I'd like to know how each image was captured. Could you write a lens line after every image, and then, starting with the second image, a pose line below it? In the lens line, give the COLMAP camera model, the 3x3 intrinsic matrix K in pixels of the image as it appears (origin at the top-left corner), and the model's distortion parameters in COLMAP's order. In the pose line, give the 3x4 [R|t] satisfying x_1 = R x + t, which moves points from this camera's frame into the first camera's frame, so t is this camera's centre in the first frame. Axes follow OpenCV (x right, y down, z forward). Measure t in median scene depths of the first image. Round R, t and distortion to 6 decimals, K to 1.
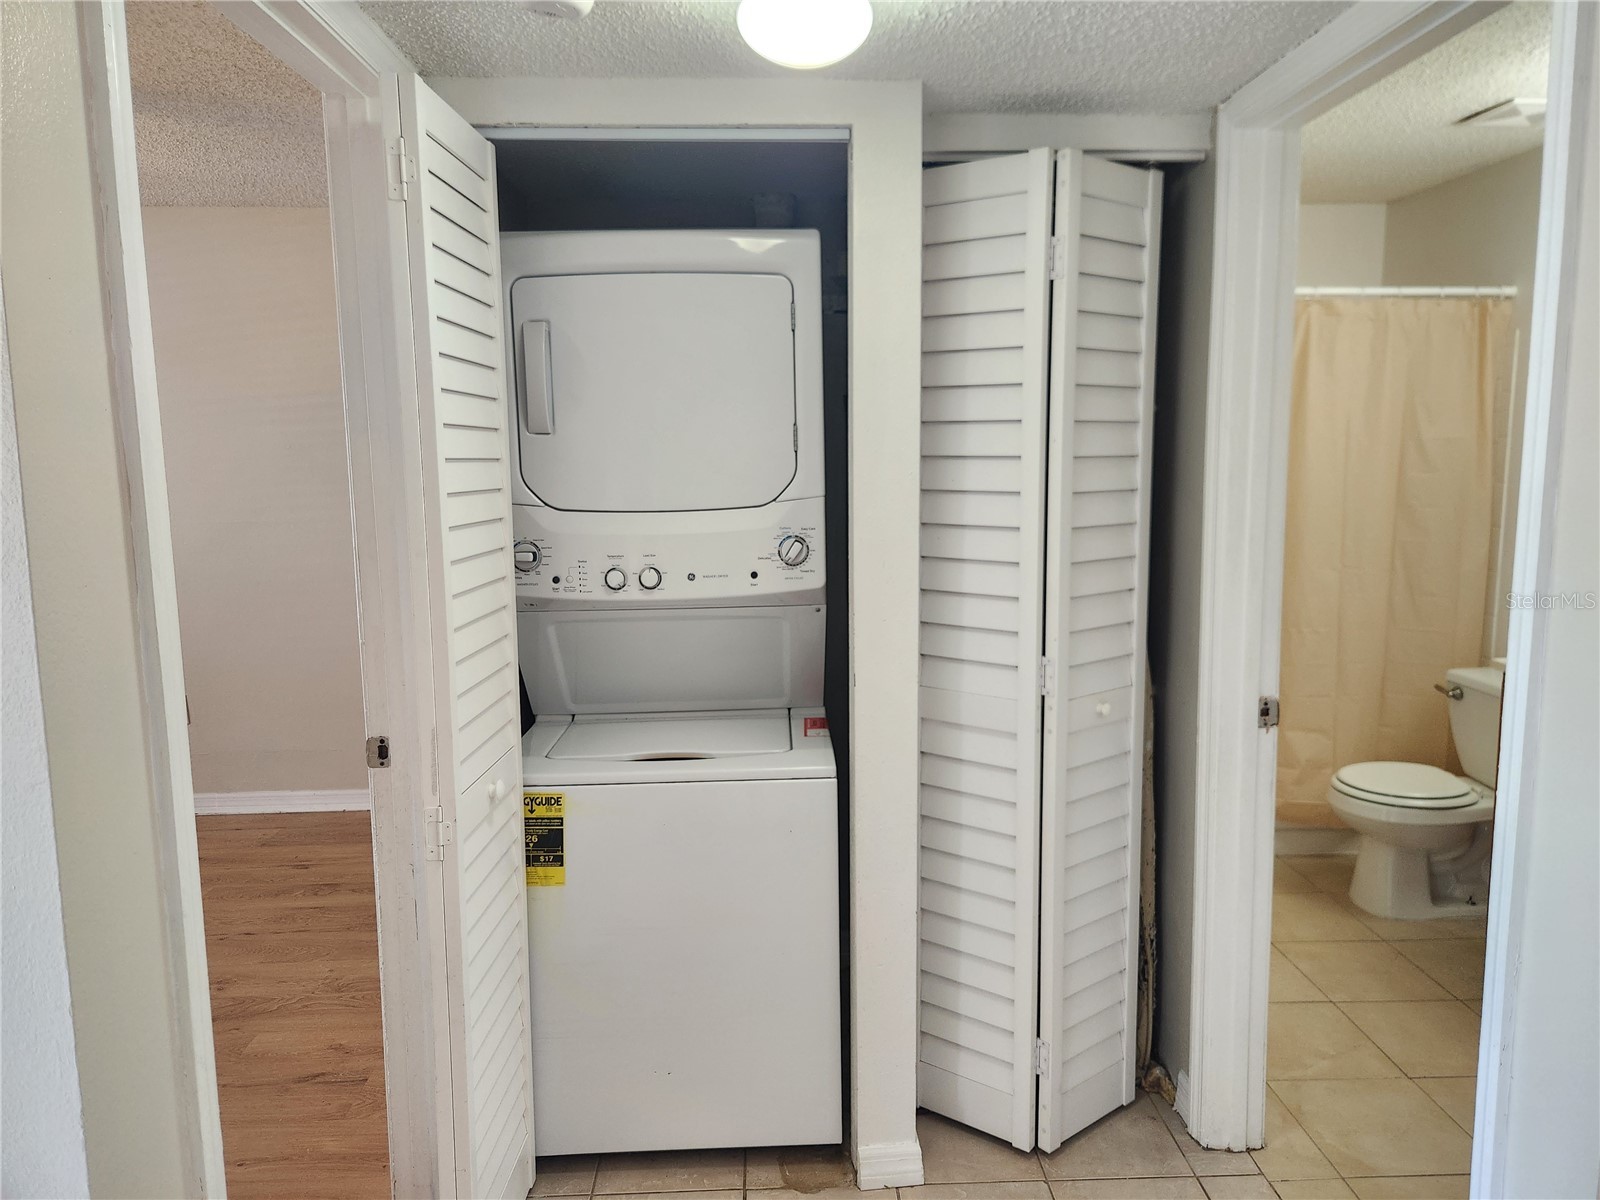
lens RADIAL K [[1084.6, 0, 809.3], [0, 1084.6, 599.3], [0, 0, 1]] dist [0.060569, -0.050936]
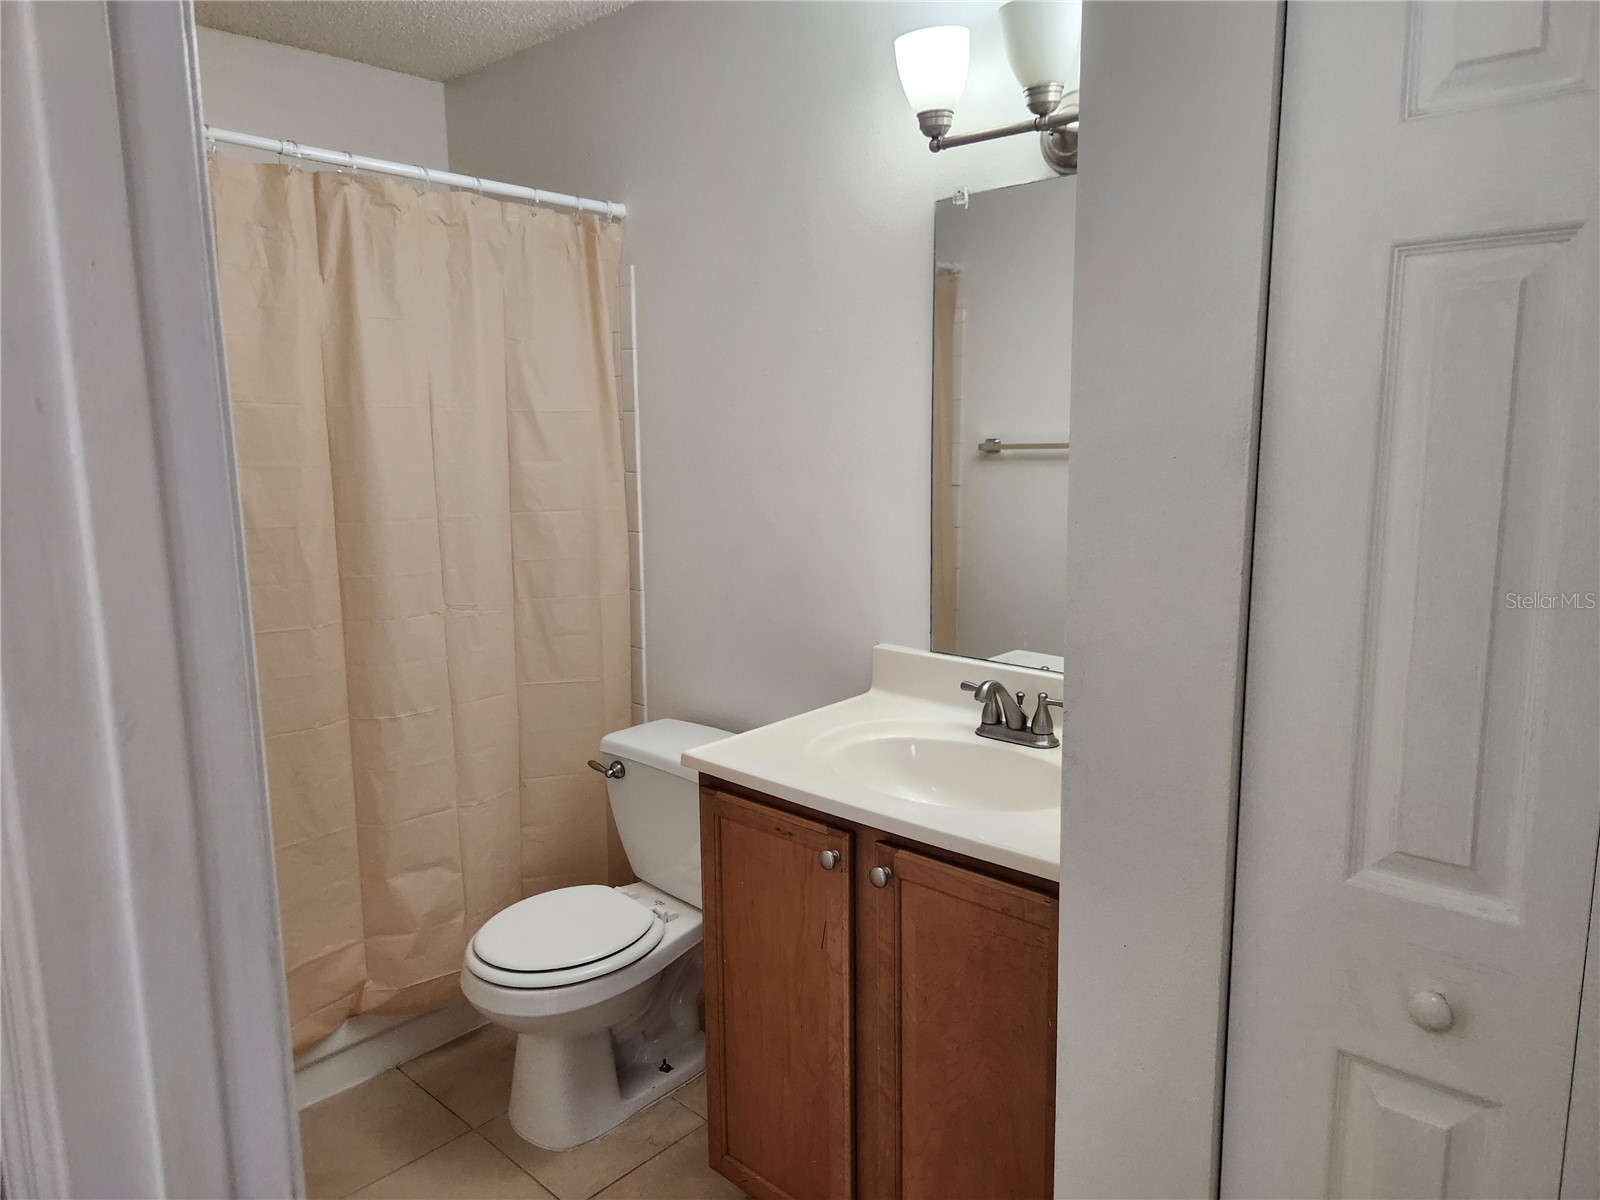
lens RADIAL K [[1084.6, 0, 809.6], [0, 1084.6, 595.2], [0, 0, 1]] dist [0.060569, -0.050936]
pose [[0.711884, -0.103958, 0.694560, 0.196602], [0.091179, 0.994294, 0.055367, -0.054116], [-0.696353, 0.023914, 0.717301, 0.399170]]
